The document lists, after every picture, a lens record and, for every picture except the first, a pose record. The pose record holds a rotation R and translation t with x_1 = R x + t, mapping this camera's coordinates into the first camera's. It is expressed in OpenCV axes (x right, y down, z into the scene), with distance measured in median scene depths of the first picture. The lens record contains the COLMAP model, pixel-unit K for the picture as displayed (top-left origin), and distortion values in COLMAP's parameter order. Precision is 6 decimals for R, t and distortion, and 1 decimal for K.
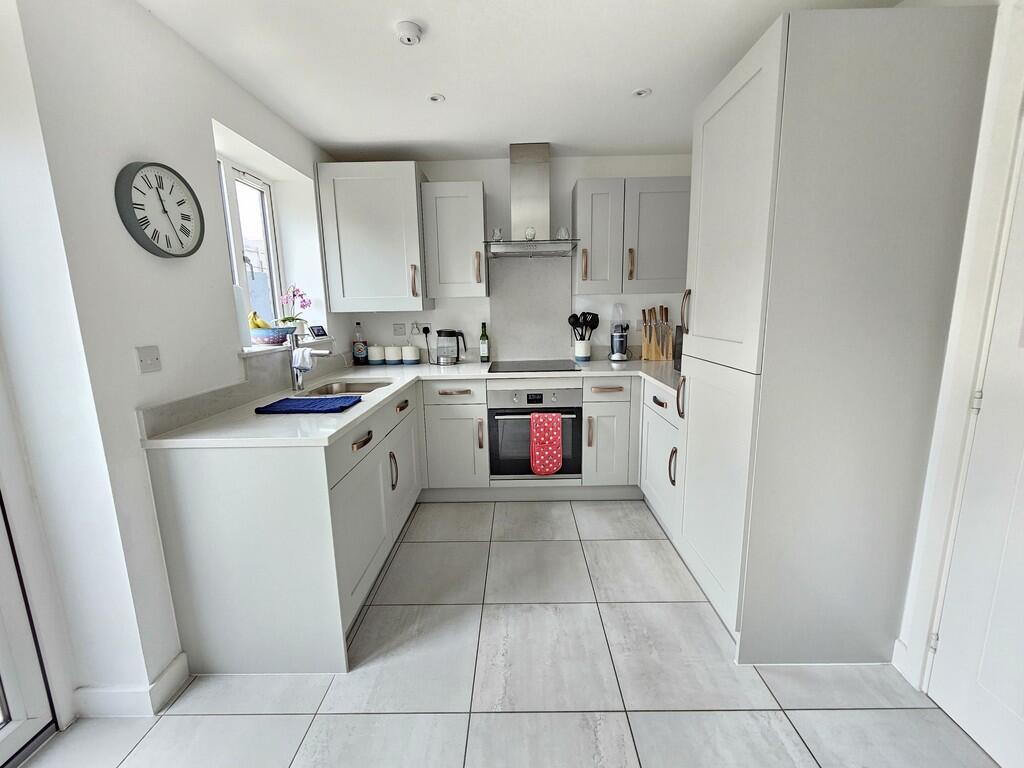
lens RADIAL K [[429.7, 0, 518.7], [0, 429.7, 383.1], [0, 0, 1]] dist [0.000640, -0.002728]
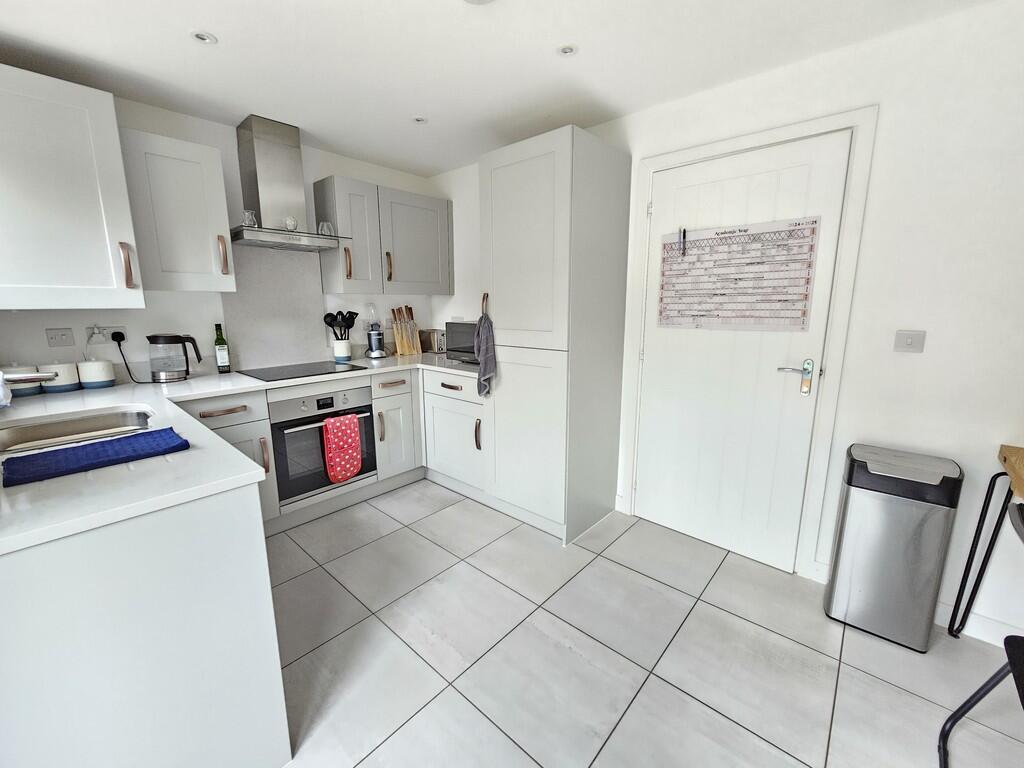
lens RADIAL K [[429.7, 0, 518.7], [0, 429.7, 383.1], [0, 0, 1]] dist [0.000640, -0.002728]
pose [[0.639024, -0.123156, 0.759263, -0.388657], [0.124588, 0.990637, 0.055828, -0.007252], [-0.759030, 0.058919, 0.648384, 0.071015]]
